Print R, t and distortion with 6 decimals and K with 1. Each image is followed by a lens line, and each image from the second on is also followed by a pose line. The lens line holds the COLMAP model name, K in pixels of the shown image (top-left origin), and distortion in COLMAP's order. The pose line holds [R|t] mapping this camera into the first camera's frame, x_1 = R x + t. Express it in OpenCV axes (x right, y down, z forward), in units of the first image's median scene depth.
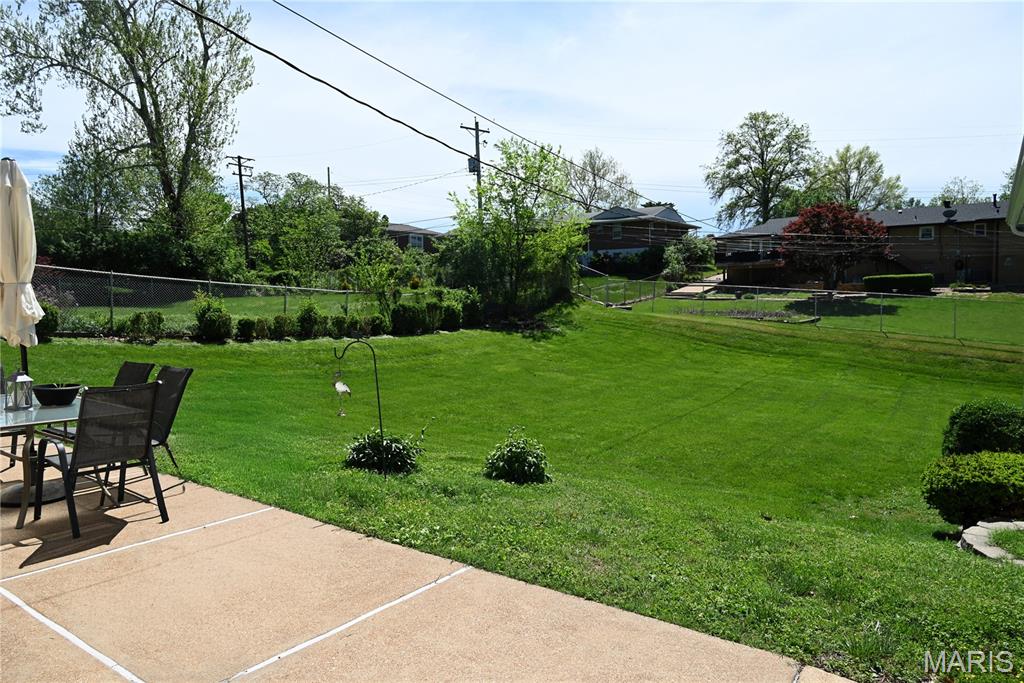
lens RADIAL K [[691.4, 0, 512.3], [0, 691.4, 340.8], [0, 0, 1]] dist [-0.000460, 0.000140]
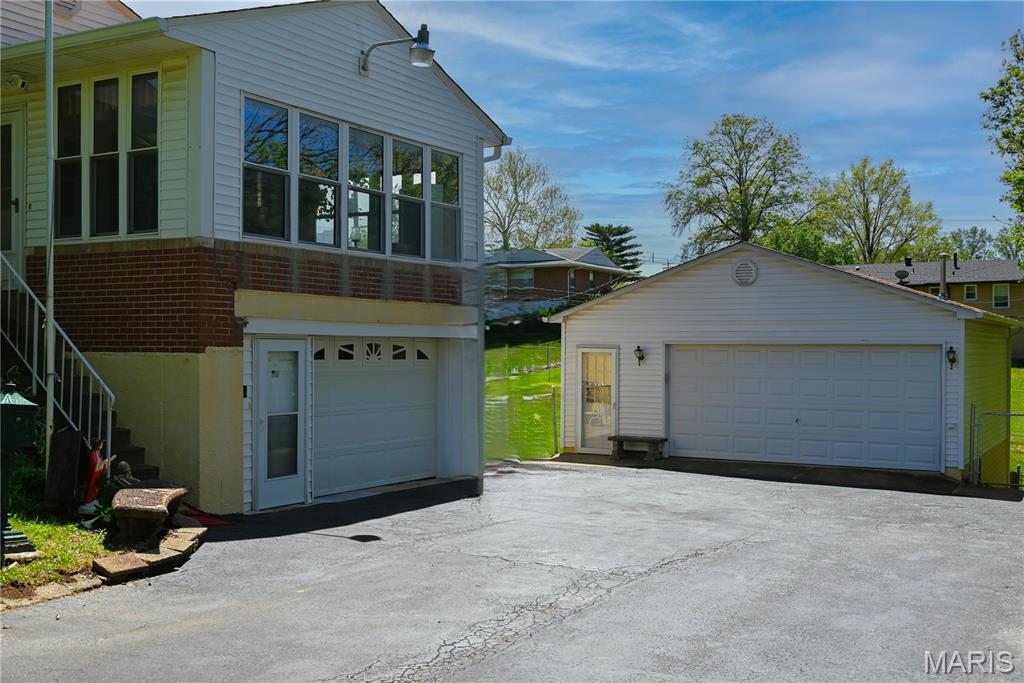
lens RADIAL K [[1145.0, 0, 513.9], [0, 1145.0, 340.4], [0, 0, 1]] dist [0.005261, 0.000000]
pose [[0.994265, 0.021787, 0.104706, 0.000739], [-0.013488, 0.996758, -0.079325, 0.008248], [-0.106095, 0.077458, 0.991335, -0.156695]]
